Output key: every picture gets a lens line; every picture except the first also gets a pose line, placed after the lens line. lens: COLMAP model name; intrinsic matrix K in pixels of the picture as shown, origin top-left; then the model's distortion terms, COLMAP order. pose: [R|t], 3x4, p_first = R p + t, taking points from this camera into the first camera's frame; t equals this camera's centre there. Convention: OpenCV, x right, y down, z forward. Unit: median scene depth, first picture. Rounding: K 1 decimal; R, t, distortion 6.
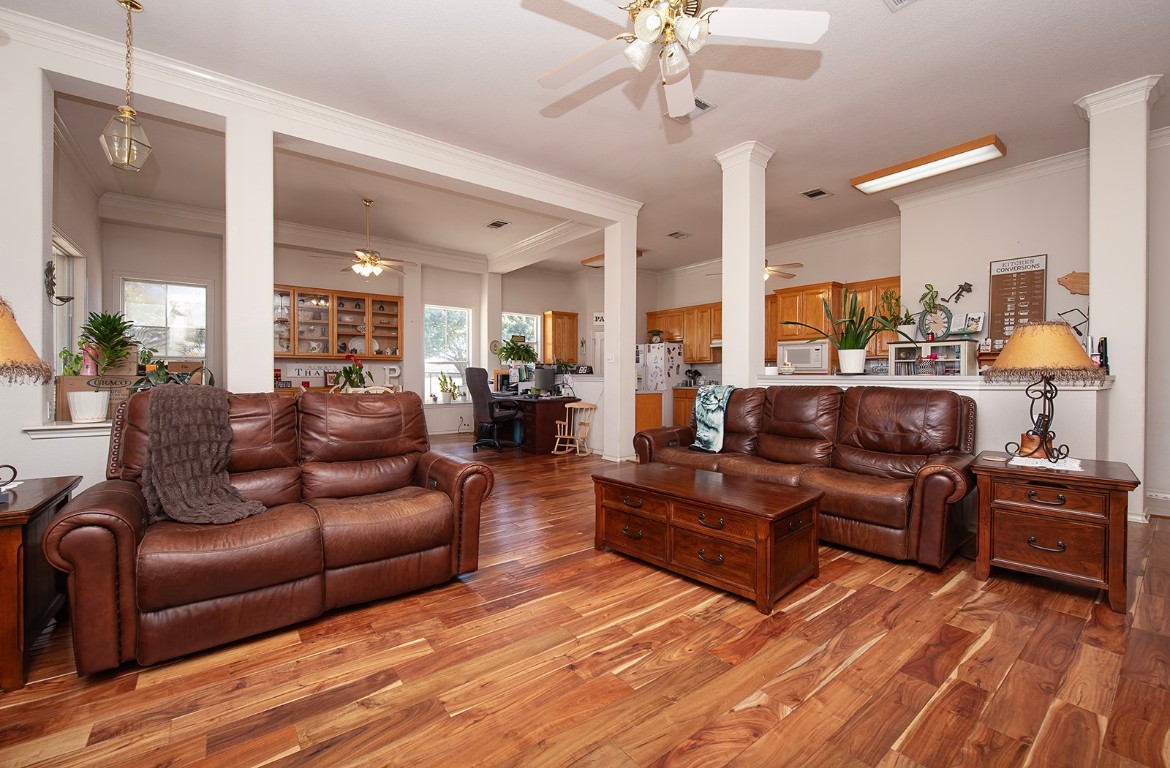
lens RADIAL K [[452.3, 0, 585.0], [0, 452.3, 384.0], [0, 0, 1]] dist [-0.001446, -0.000225]
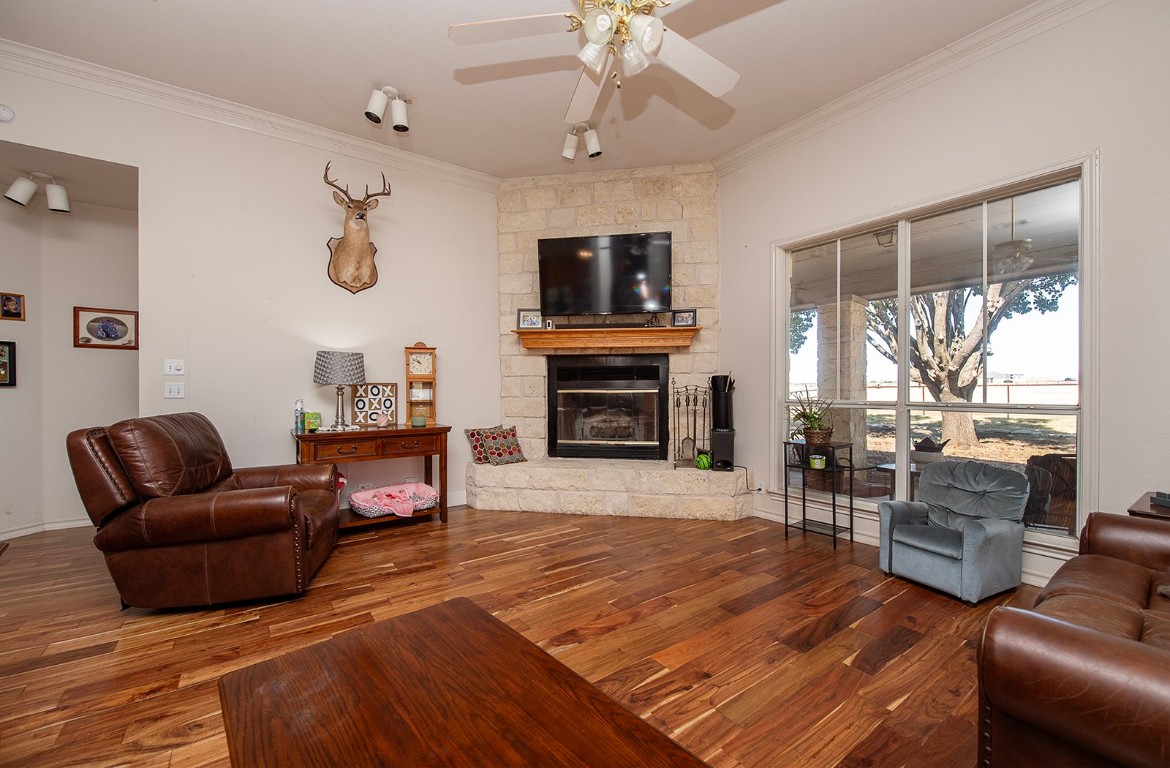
lens RADIAL K [[452.3, 0, 585.0], [0, 452.3, 384.0], [0, 0, 1]] dist [-0.001446, -0.000225]
pose [[-0.999630, 0.001313, 0.027187, 0.113649], [0.001715, 0.999889, 0.014794, -0.042372], [-0.027165, 0.014835, -0.999521, 1.016690]]
